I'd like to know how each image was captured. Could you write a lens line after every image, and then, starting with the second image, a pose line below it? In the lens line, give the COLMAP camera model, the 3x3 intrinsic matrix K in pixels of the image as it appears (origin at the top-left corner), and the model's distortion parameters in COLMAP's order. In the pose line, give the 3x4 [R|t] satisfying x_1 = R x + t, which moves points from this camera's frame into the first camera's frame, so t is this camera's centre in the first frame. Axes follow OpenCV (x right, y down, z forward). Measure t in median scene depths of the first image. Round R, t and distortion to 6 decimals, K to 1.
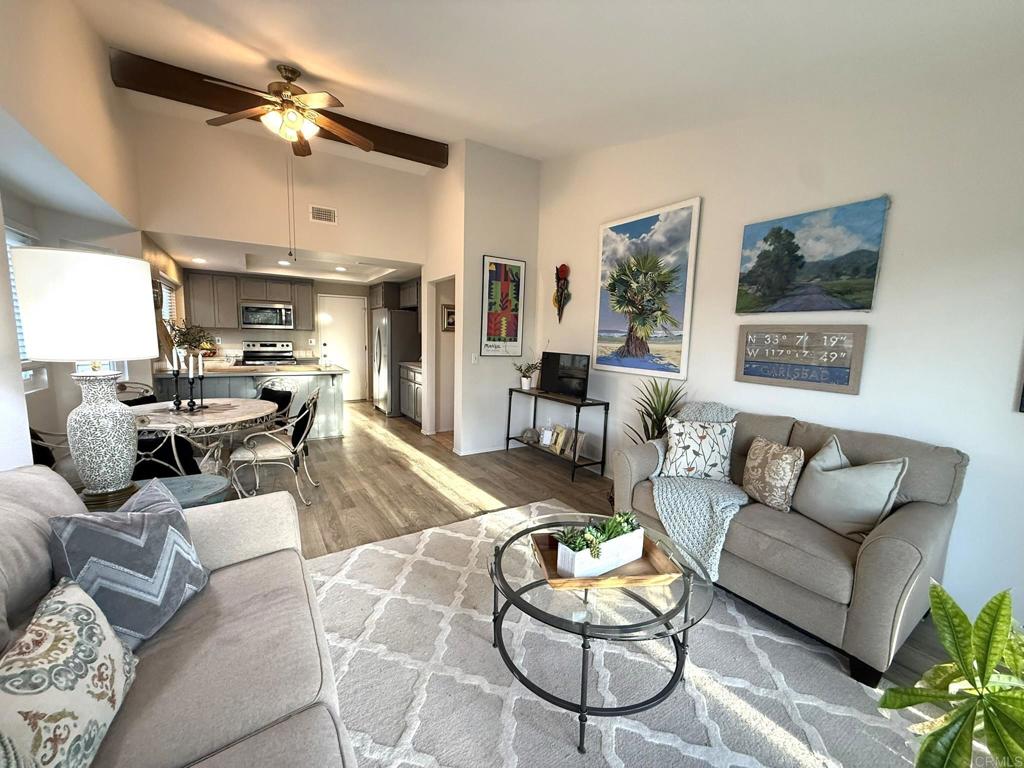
lens RADIAL K [[408.3, 0, 506.4], [0, 408.3, 386.5], [0, 0, 1]] dist [0.001415, -0.000148]
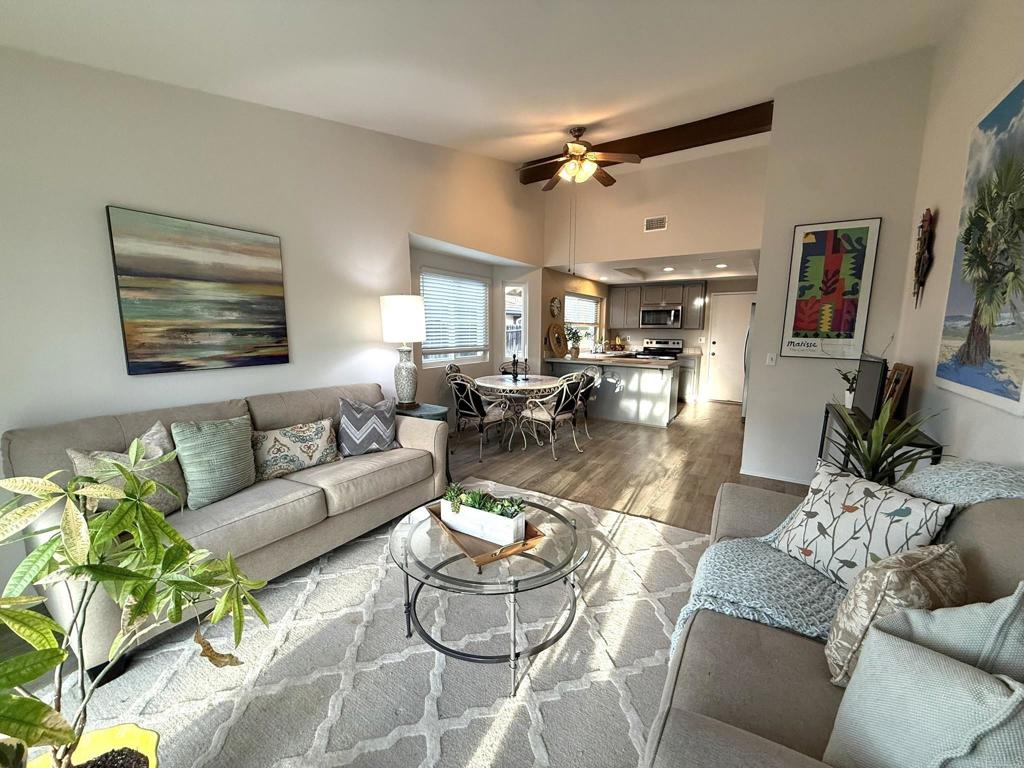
lens RADIAL K [[408.3, 0, 511.7], [0, 408.3, 386.8], [0, 0, 1]] dist [0.001415, -0.000148]
pose [[0.424361, 0.107316, -0.899111, 0.430561], [-0.109189, 0.991771, 0.066840, -0.012741], [0.898886, 0.069809, 0.432586, 0.200478]]
